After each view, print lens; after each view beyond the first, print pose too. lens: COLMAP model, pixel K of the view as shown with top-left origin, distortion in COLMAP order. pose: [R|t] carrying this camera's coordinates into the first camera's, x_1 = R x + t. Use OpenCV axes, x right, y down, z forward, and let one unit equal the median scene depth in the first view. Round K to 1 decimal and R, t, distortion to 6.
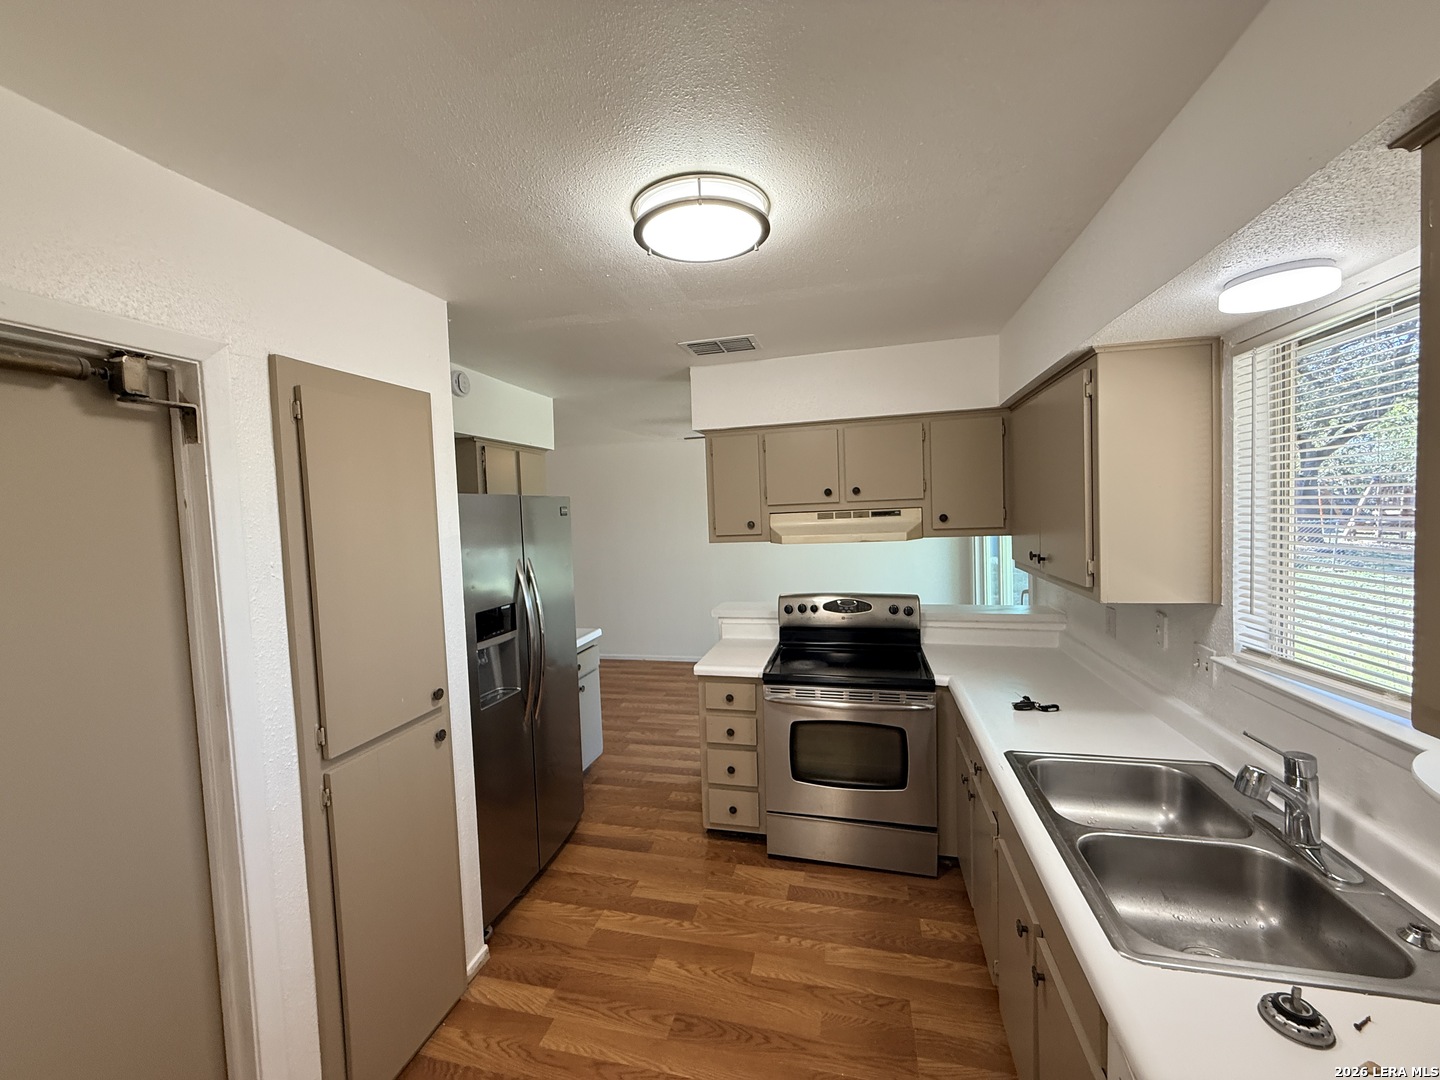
lens RADIAL K [[574.8, 0, 716.6], [0, 574.8, 534.8], [0, 0, 1]] dist [-0.005392, 0.001085]
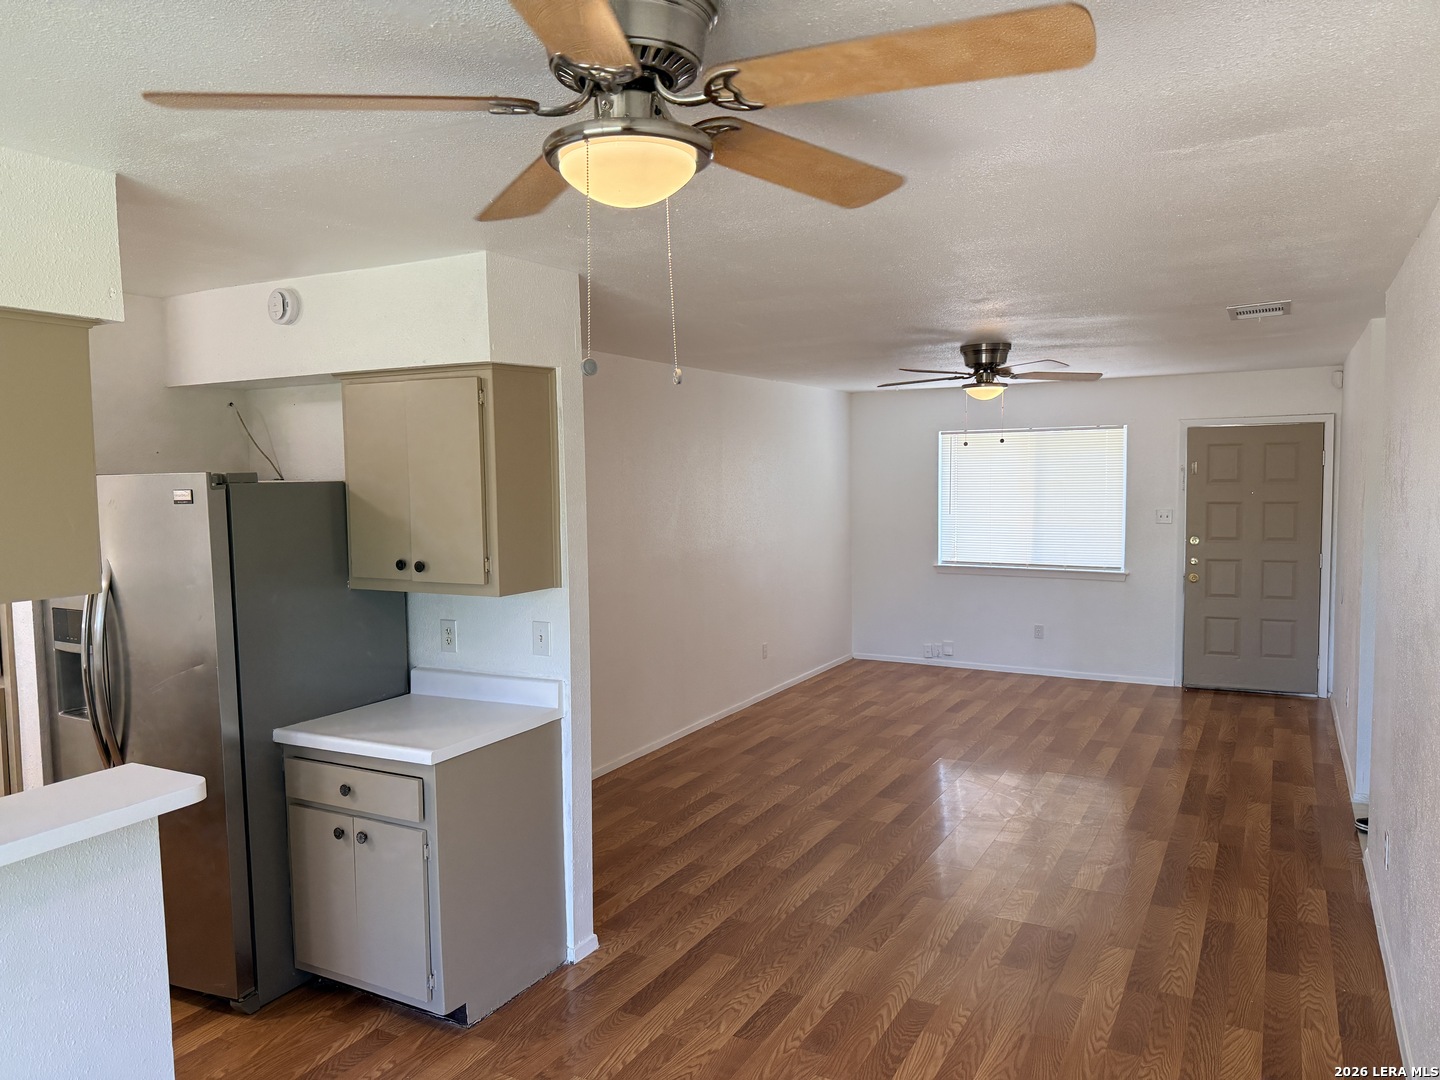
lens RADIAL K [[1018.4, 0, 716.1], [0, 1018.4, 540.6], [0, 0, 1]] dist [0.041965, -0.058795]
pose [[-0.259697, 0.106893, -0.959756, 0.715339], [-0.014412, 0.993315, 0.114530, -0.142683], [0.965582, 0.043576, -0.256421, 2.032281]]
